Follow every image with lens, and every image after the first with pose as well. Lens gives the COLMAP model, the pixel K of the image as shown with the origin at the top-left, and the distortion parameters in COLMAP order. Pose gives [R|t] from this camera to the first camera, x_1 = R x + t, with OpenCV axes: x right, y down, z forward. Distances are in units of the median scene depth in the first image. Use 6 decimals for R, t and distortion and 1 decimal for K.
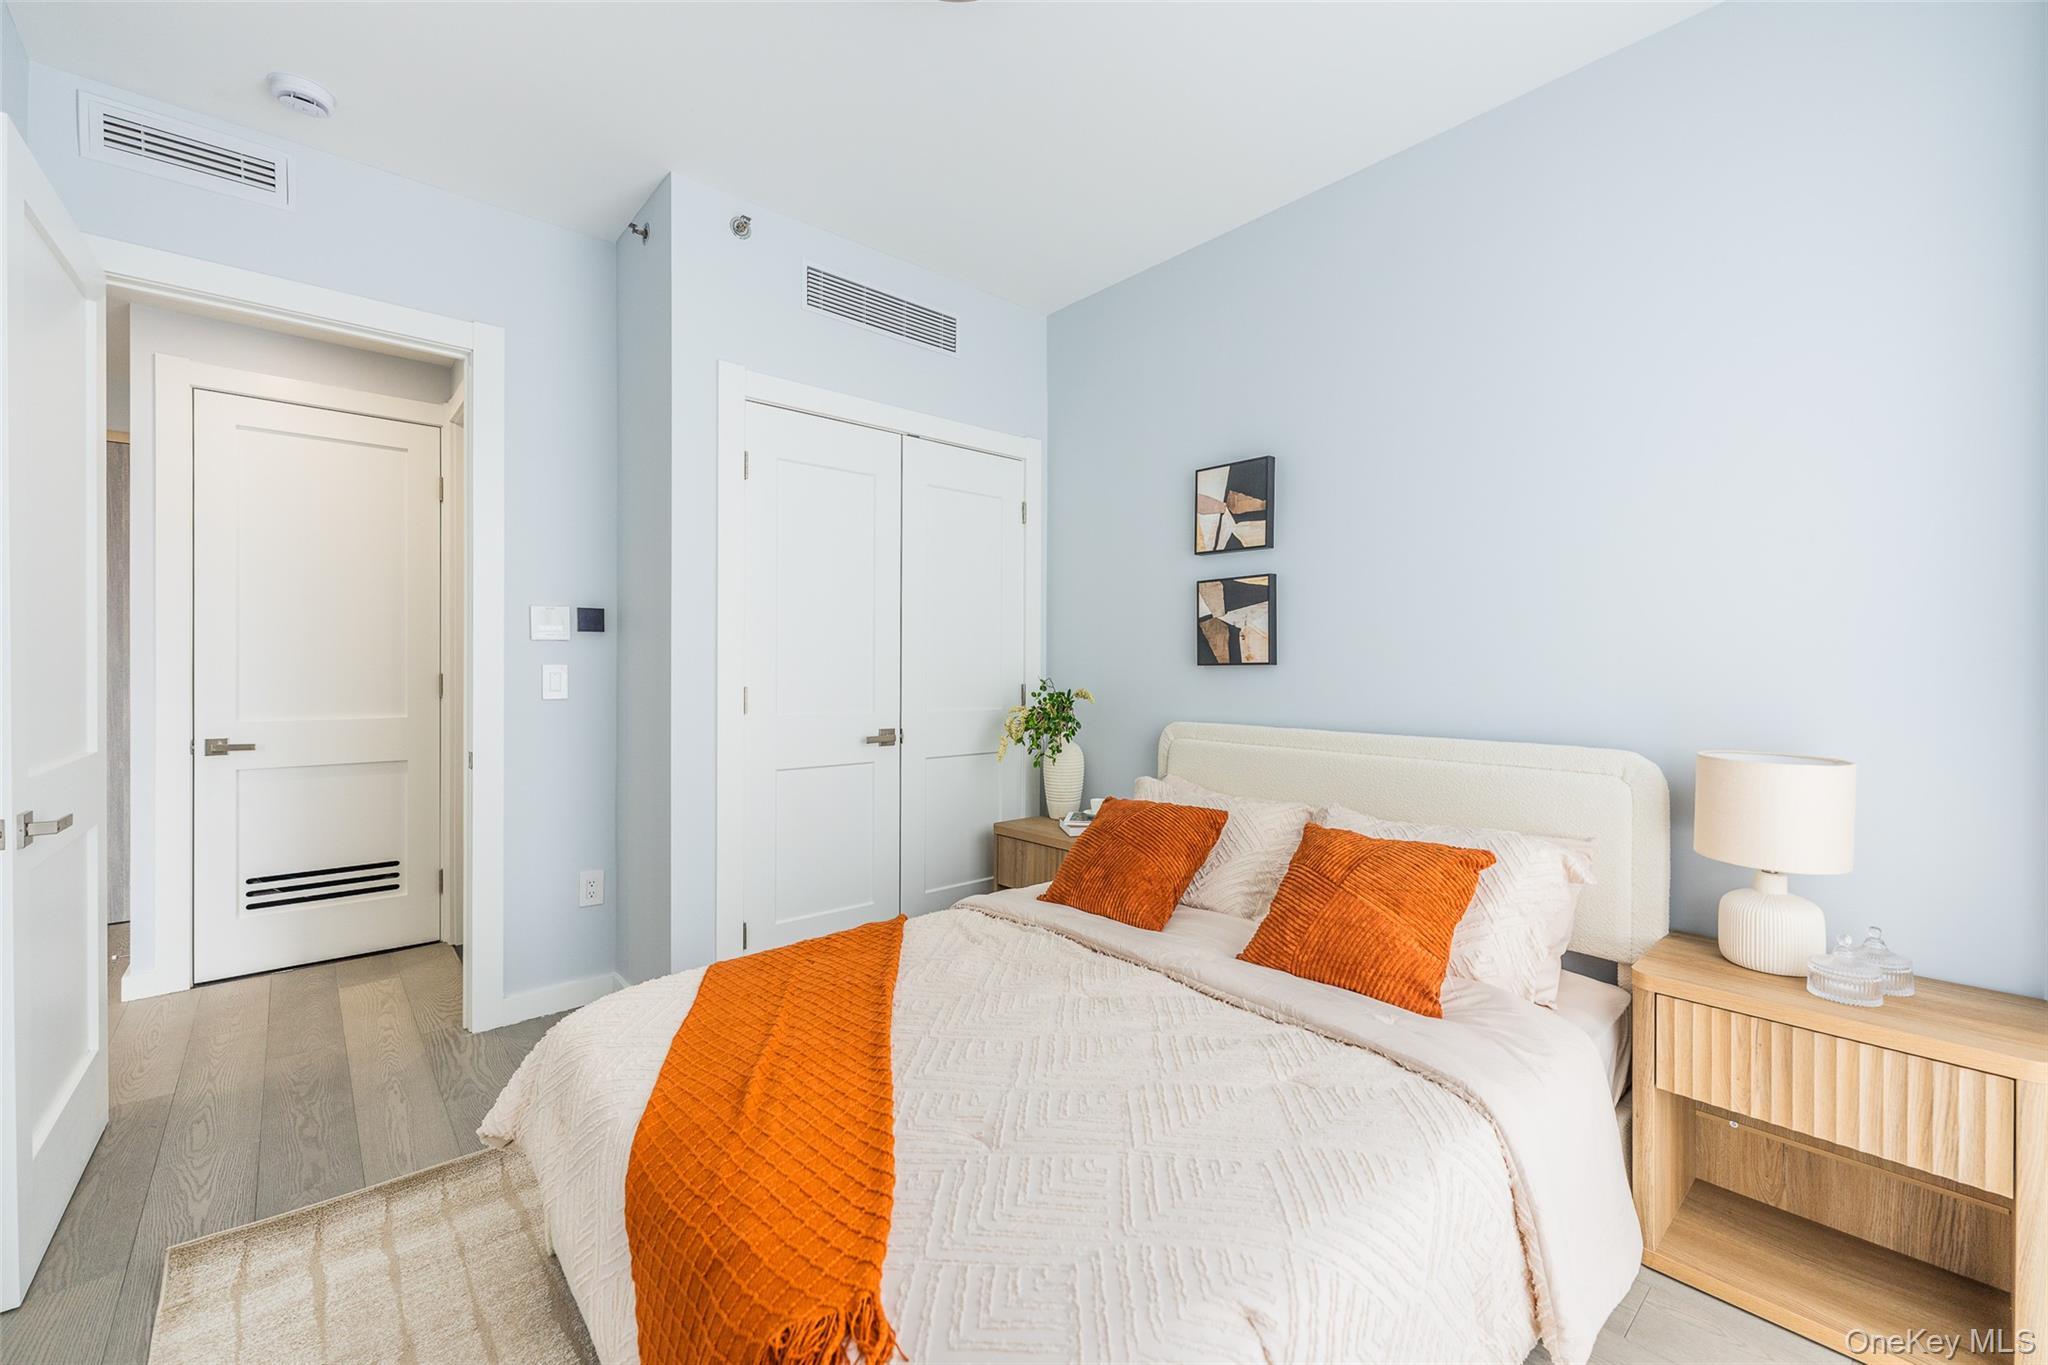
lens RADIAL K [[820.0, 0, 1025.5], [0, 820.0, 671.2], [0, 0, 1]] dist [0.006006, -0.002127]
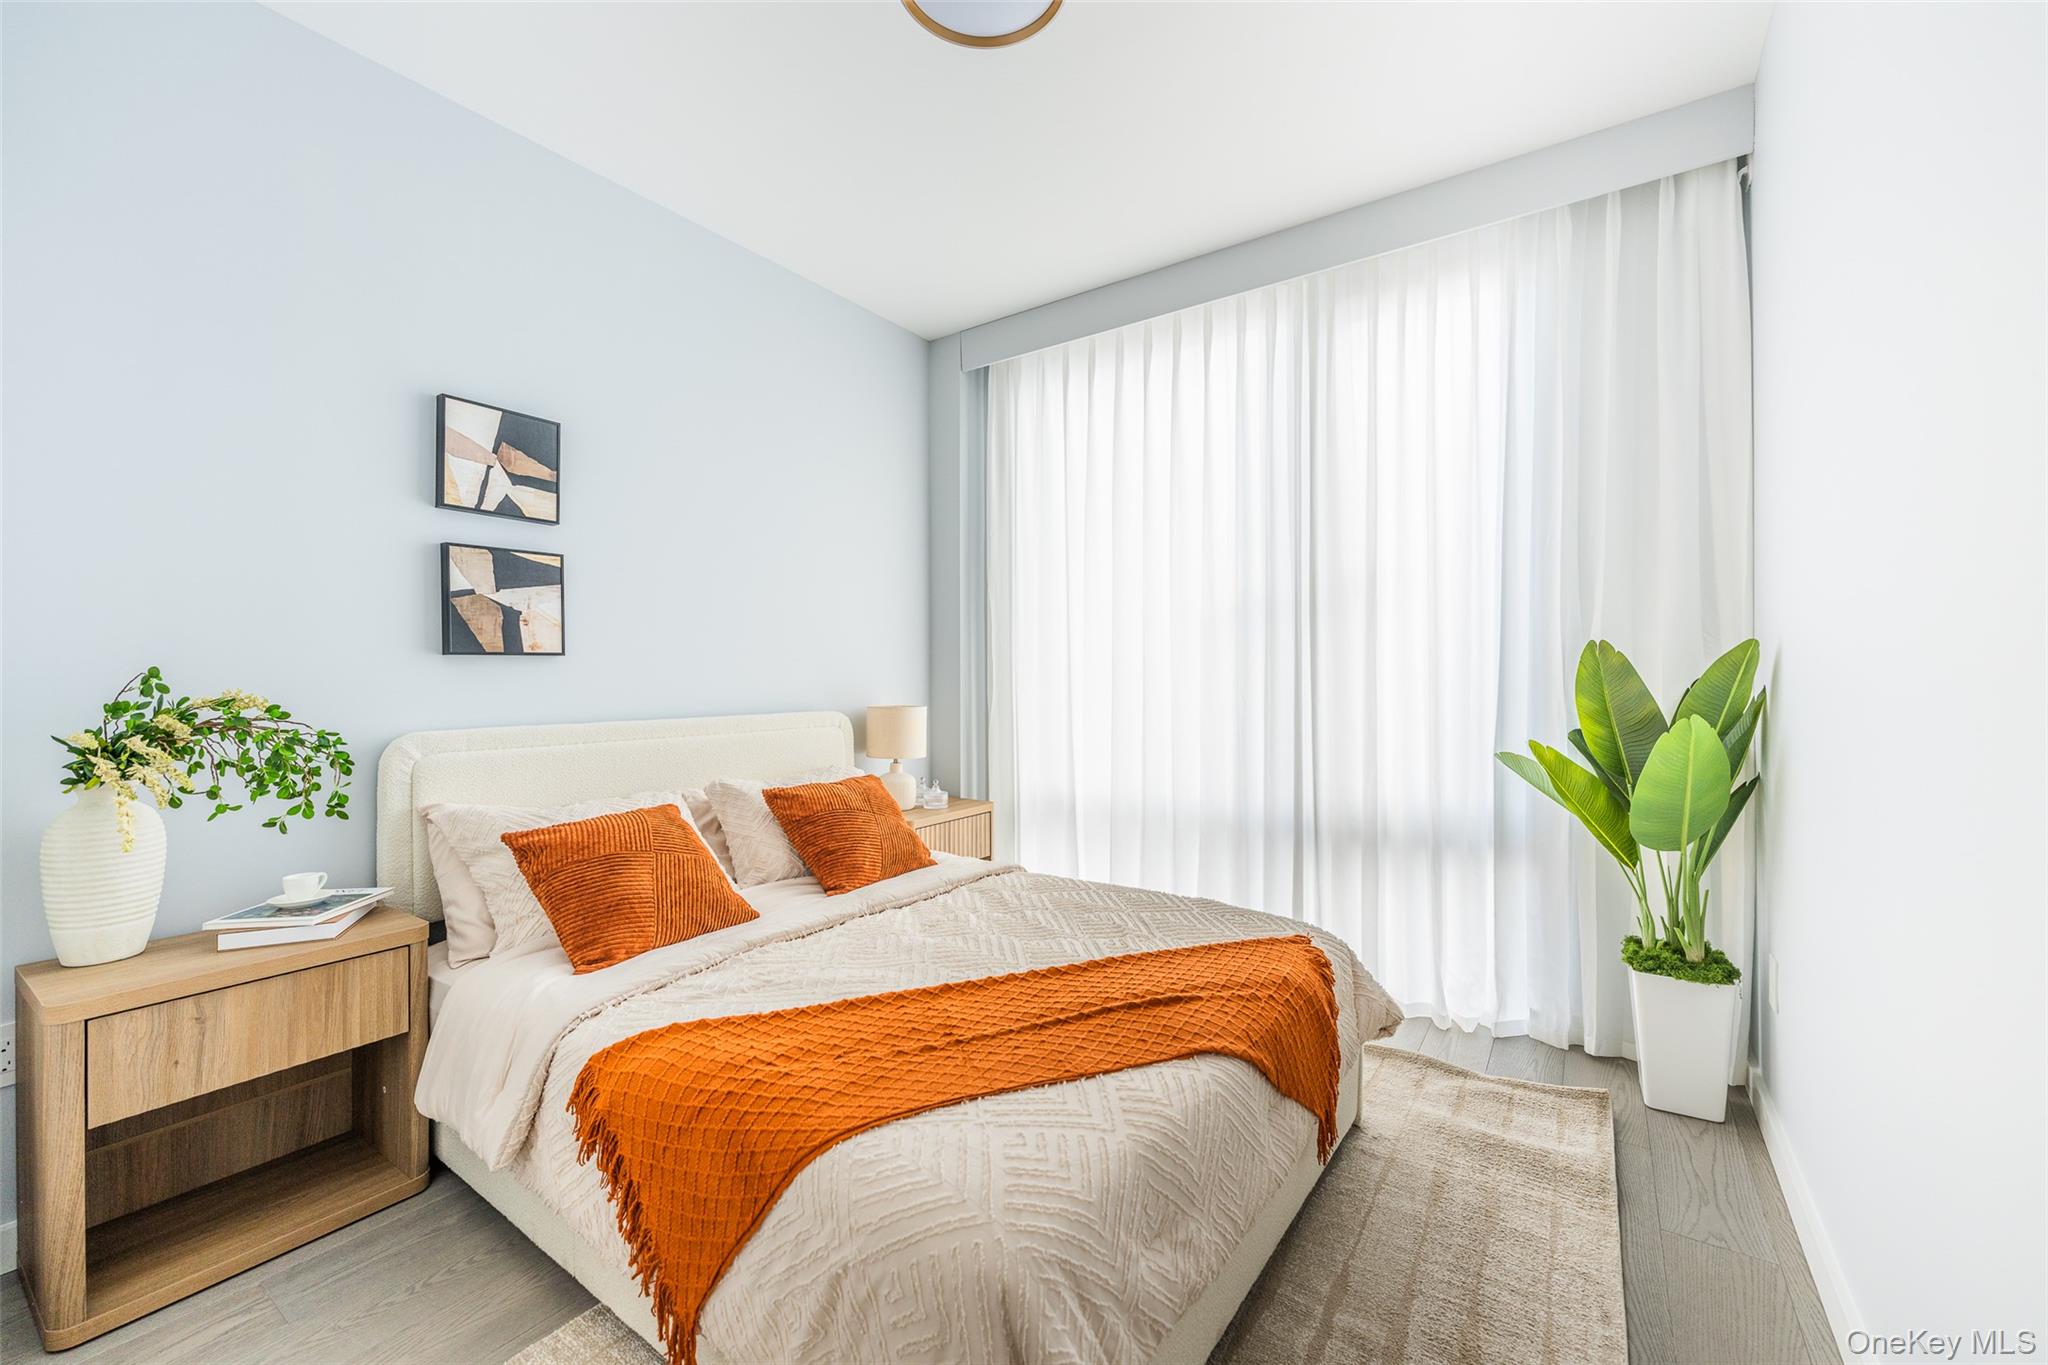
lens RADIAL K [[820.0, 0, 1034.3], [0, 820.0, 678.4], [0, 0, 1]] dist [0.006006, -0.002127]
pose [[-0.247421, -0.006045, 0.968889, -0.677742], [0.006190, 0.999950, 0.007819, 0.013273], [-0.968888, 0.007932, -0.247372, 0.688098]]
